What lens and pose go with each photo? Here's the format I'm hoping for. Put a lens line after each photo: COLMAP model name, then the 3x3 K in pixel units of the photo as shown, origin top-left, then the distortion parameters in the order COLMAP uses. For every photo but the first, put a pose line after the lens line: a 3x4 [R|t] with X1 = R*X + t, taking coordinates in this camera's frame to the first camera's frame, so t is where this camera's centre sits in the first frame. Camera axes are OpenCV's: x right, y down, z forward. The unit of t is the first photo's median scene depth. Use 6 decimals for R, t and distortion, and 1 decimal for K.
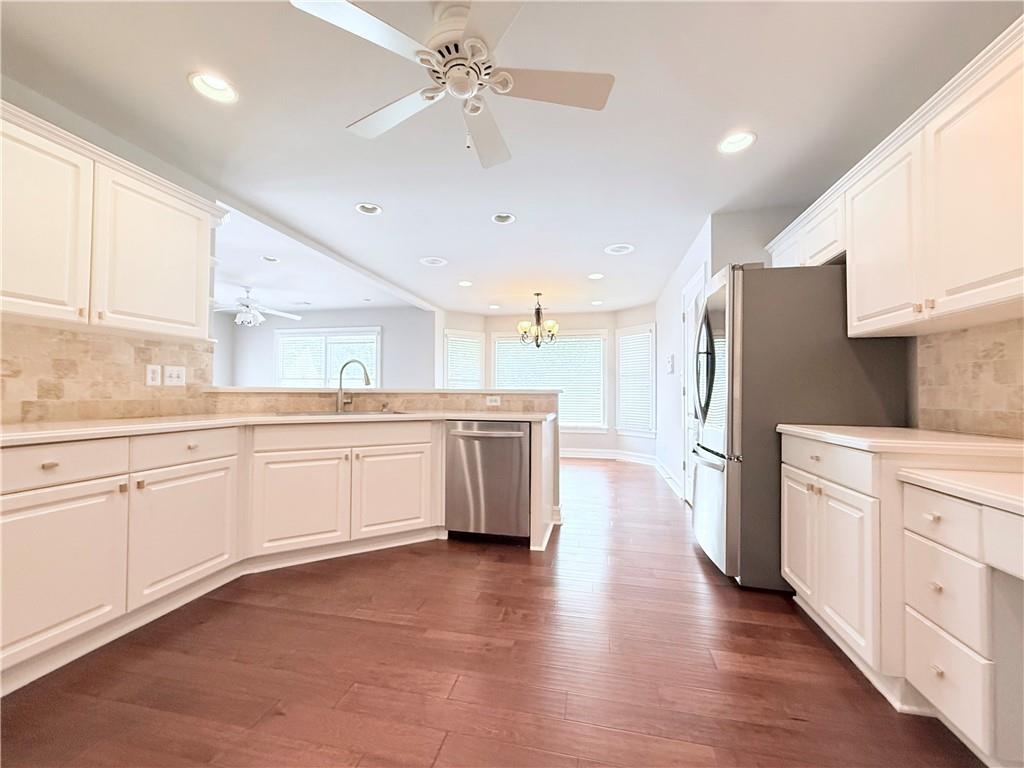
lens RADIAL K [[407.9, 0, 510.2], [0, 407.9, 385.3], [0, 0, 1]] dist [0.000057, 0.000004]
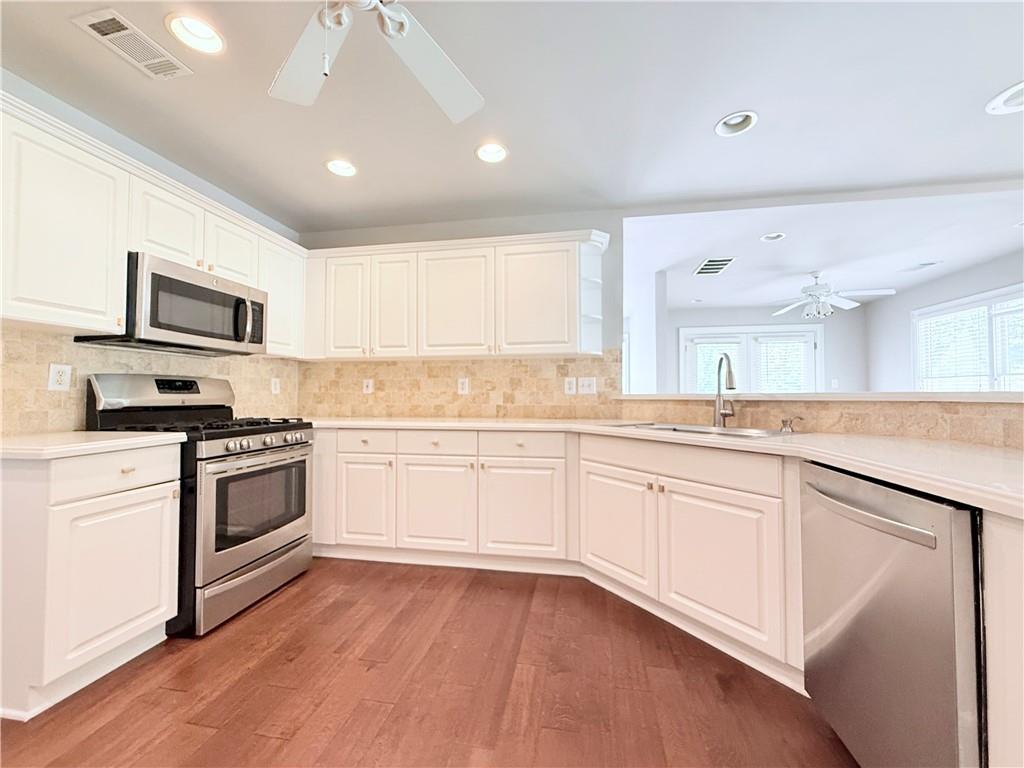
lens RADIAL K [[410.3, 0, 511.4], [0, 410.3, 385.8], [0, 0, 1]] dist [-0.001391, 0.000015]
pose [[0.039319, -0.027384, -0.998851, 0.388006], [0.021040, 0.999425, -0.026571, 0.005213], [0.999005, -0.019971, 0.039873, 0.784268]]
